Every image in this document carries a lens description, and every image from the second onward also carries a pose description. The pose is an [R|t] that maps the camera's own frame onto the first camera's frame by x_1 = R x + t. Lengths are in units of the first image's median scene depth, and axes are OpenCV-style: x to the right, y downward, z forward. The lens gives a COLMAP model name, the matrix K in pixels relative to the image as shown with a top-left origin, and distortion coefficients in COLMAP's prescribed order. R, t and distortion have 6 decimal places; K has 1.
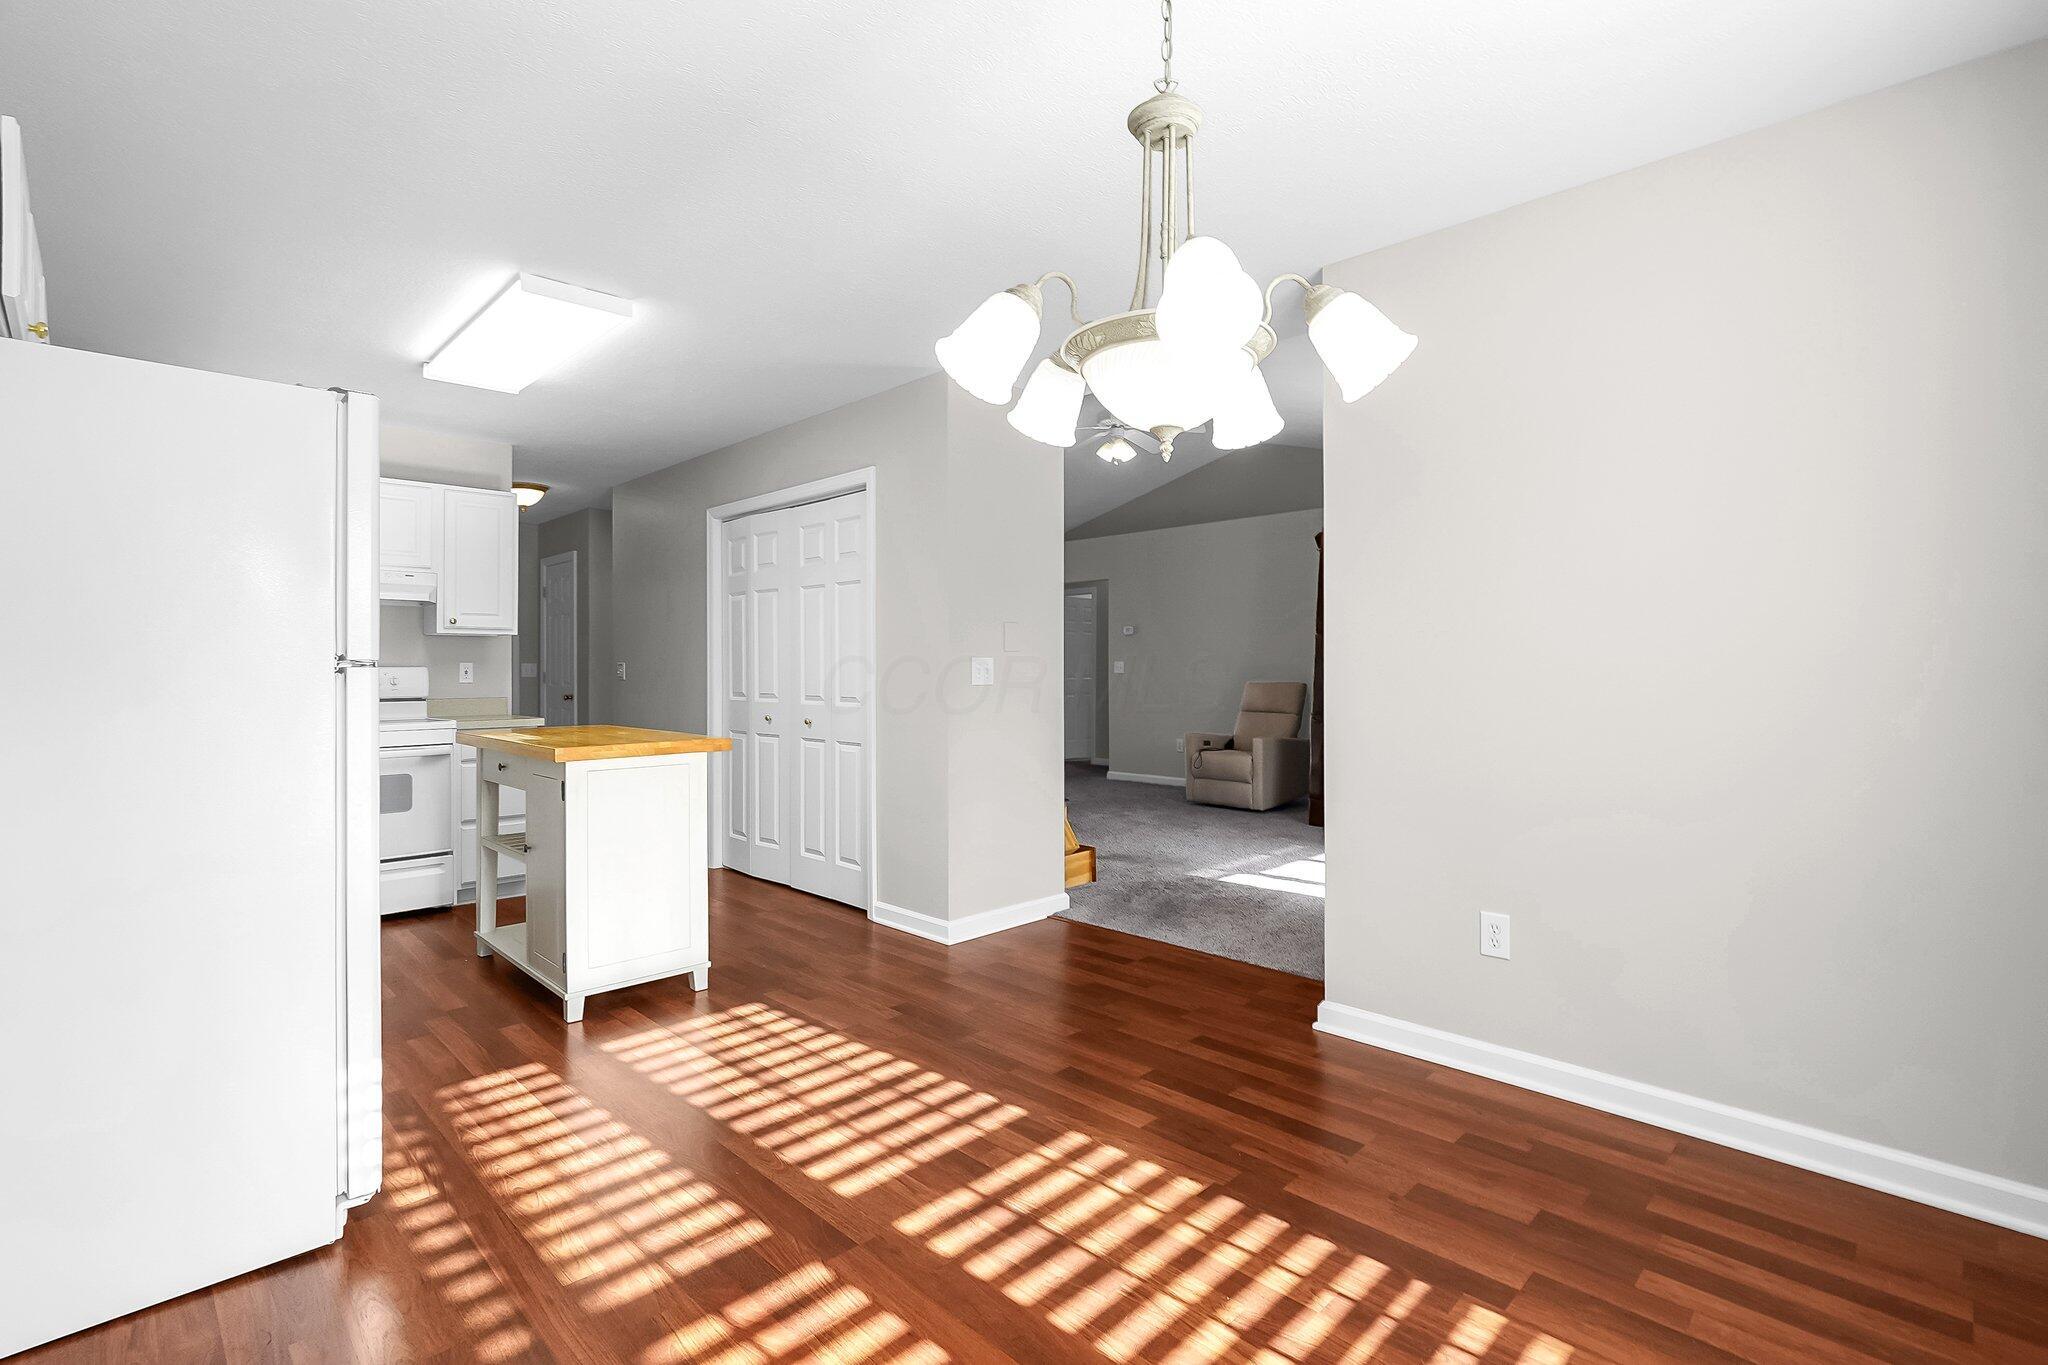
lens RADIAL K [[948.2, 0, 1017.1], [0, 948.2, 660.7], [0, 0, 1]] dist [0.001146, 0.000720]
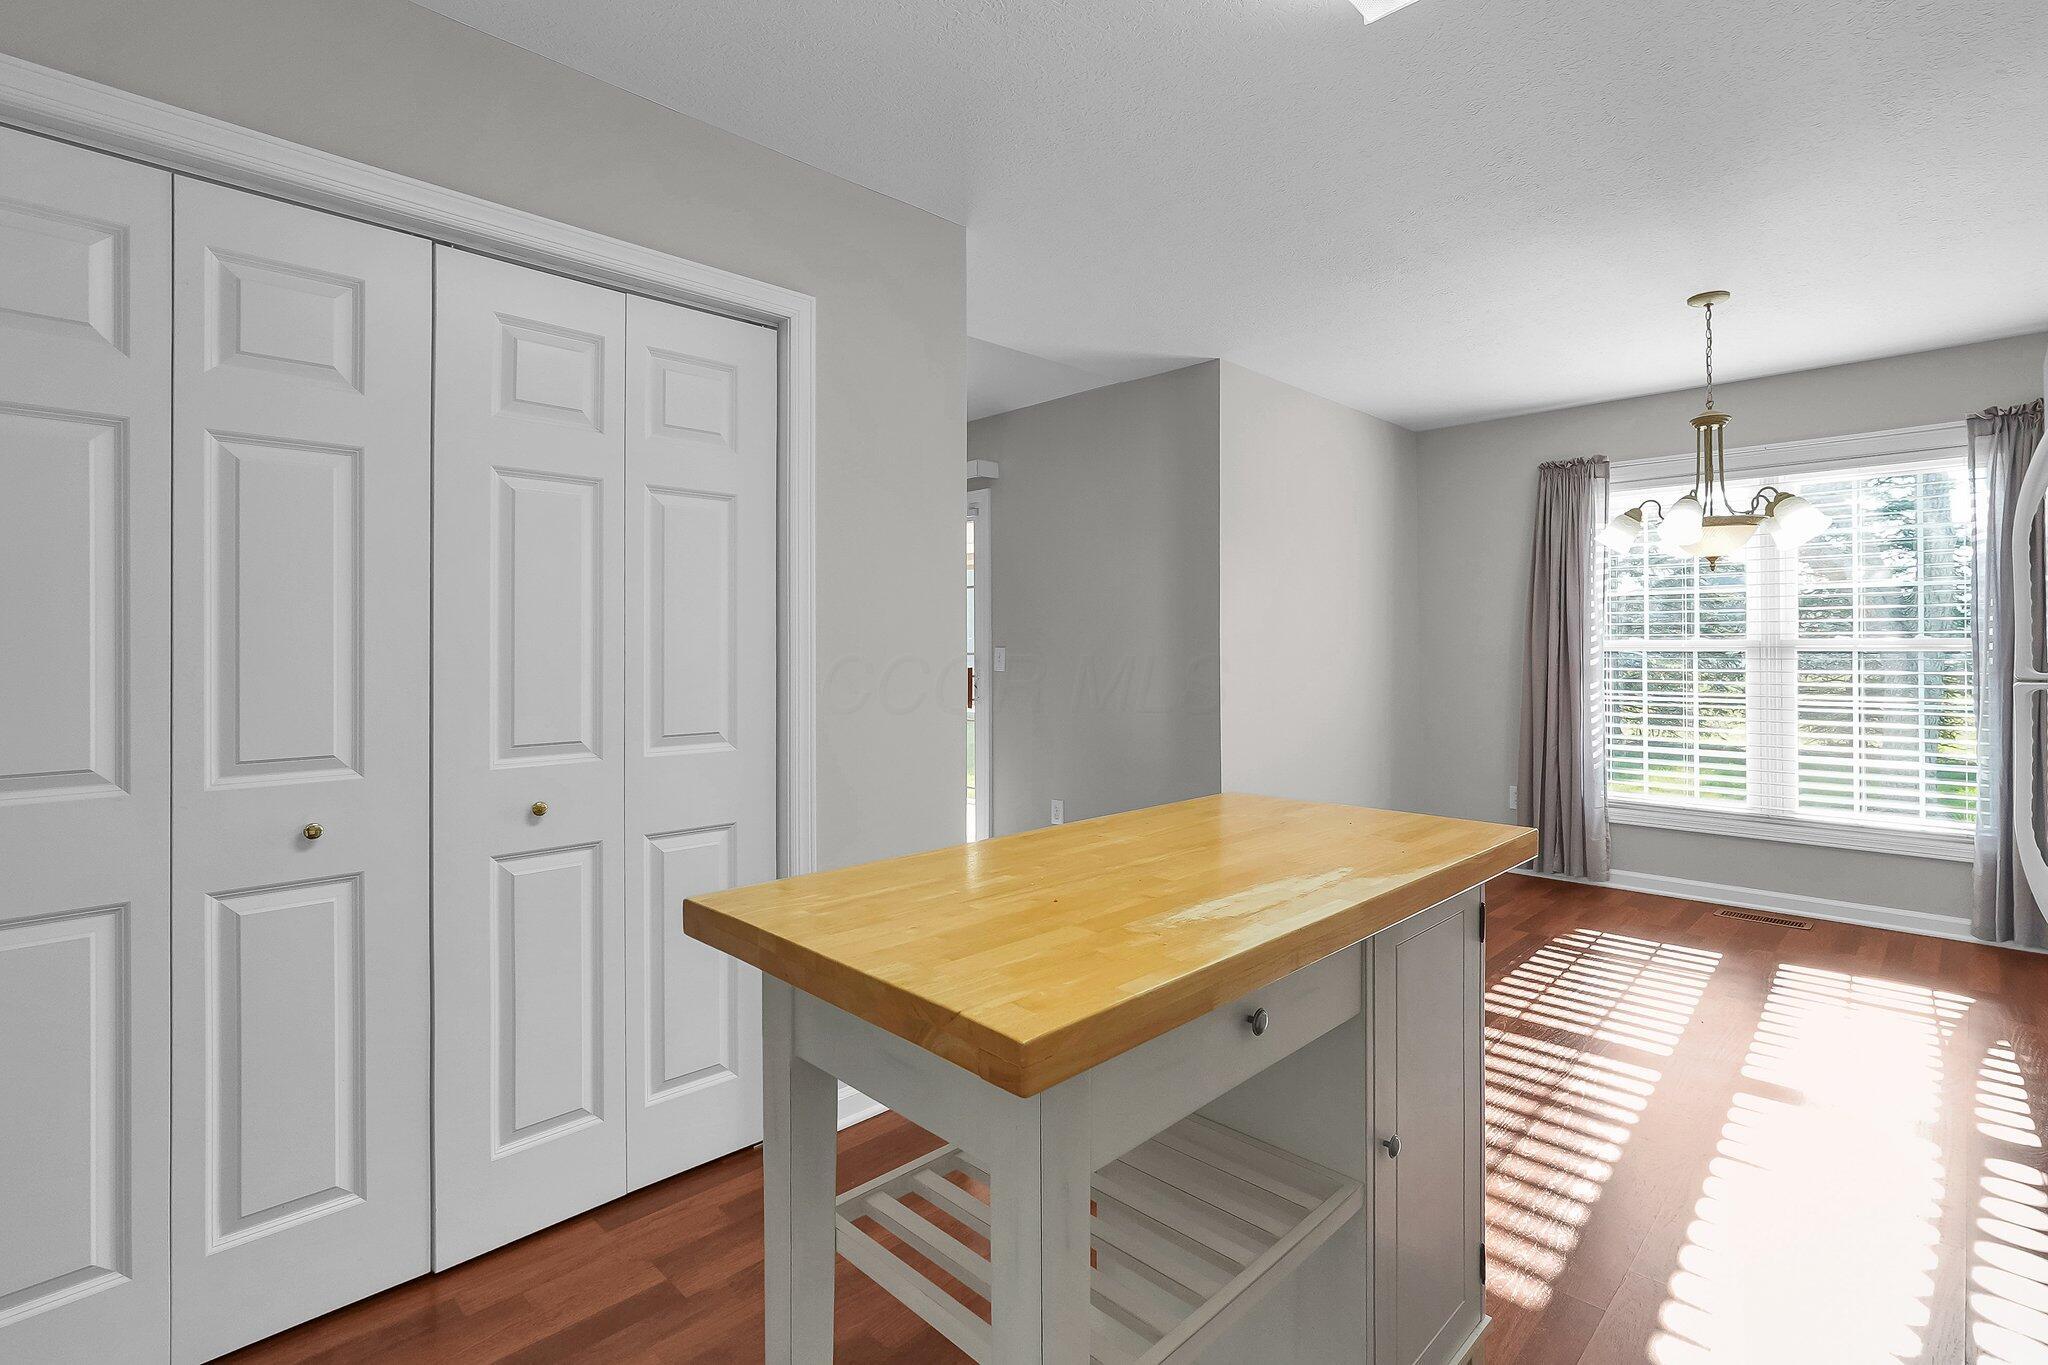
lens RADIAL K [[948.2, 0, 1017.1], [0, 948.2, 660.7], [0, 0, 1]] dist [0.001146, 0.000720]
pose [[0.004336, -0.002138, 0.999988, -0.374910], [-0.001040, 0.999997, 0.002143, 0.000110], [-0.999990, -0.001049, 0.004334, 0.479134]]
